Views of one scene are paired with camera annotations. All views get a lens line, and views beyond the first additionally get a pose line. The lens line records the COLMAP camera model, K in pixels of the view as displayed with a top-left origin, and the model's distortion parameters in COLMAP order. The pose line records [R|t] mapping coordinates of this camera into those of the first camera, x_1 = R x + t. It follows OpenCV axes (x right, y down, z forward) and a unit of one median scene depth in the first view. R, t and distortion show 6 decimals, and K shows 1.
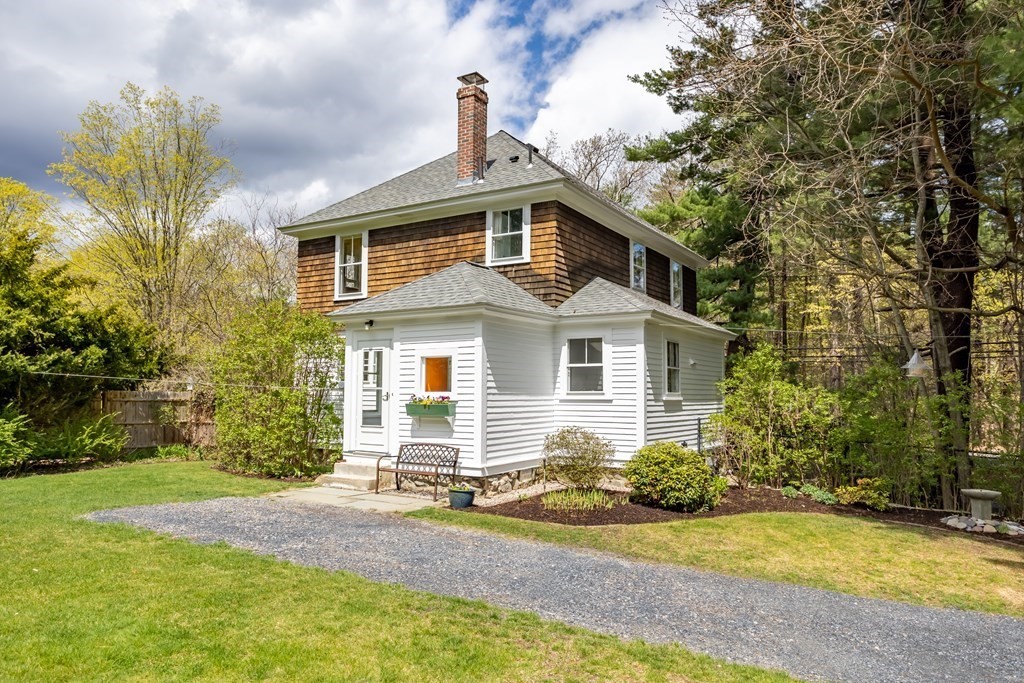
lens RADIAL K [[690.4, 0, 513.7], [0, 690.4, 353.8], [0, 0, 1]] dist [-0.024473, 0.002718]
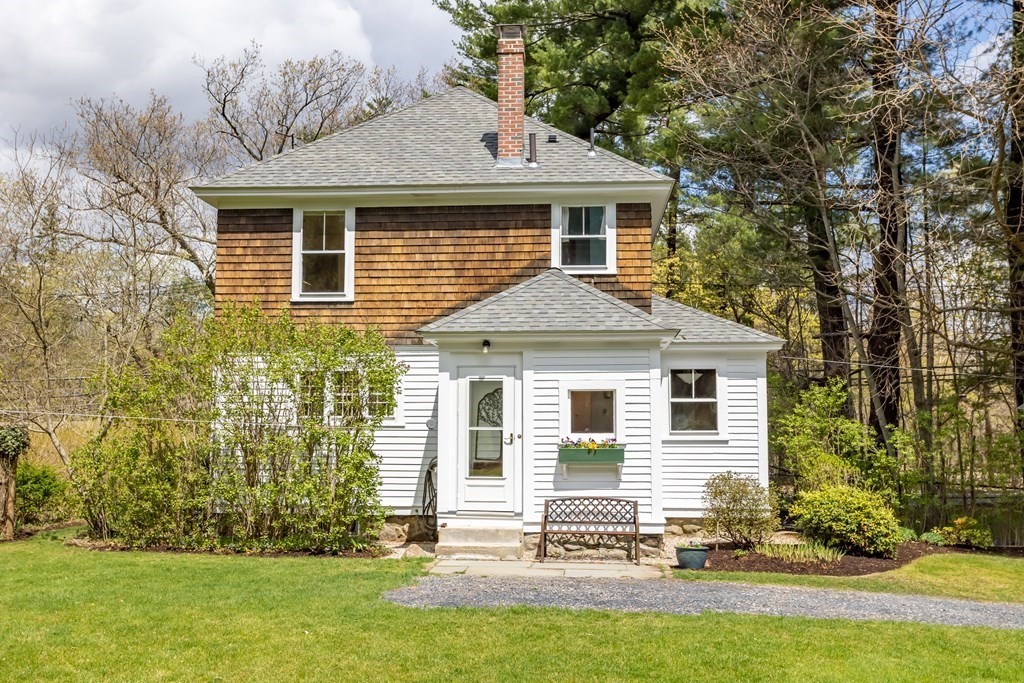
lens RADIAL K [[1009.0, 0, 512.0], [0, 1009.0, 341.5], [0, 0, 1]] dist [0.009314, 0.011547]
pose [[0.894415, 0.033969, 0.445946, -0.622927], [-0.023902, 0.999317, -0.028182, -0.014852], [-0.446599, 0.014548, 0.894616, -0.024716]]
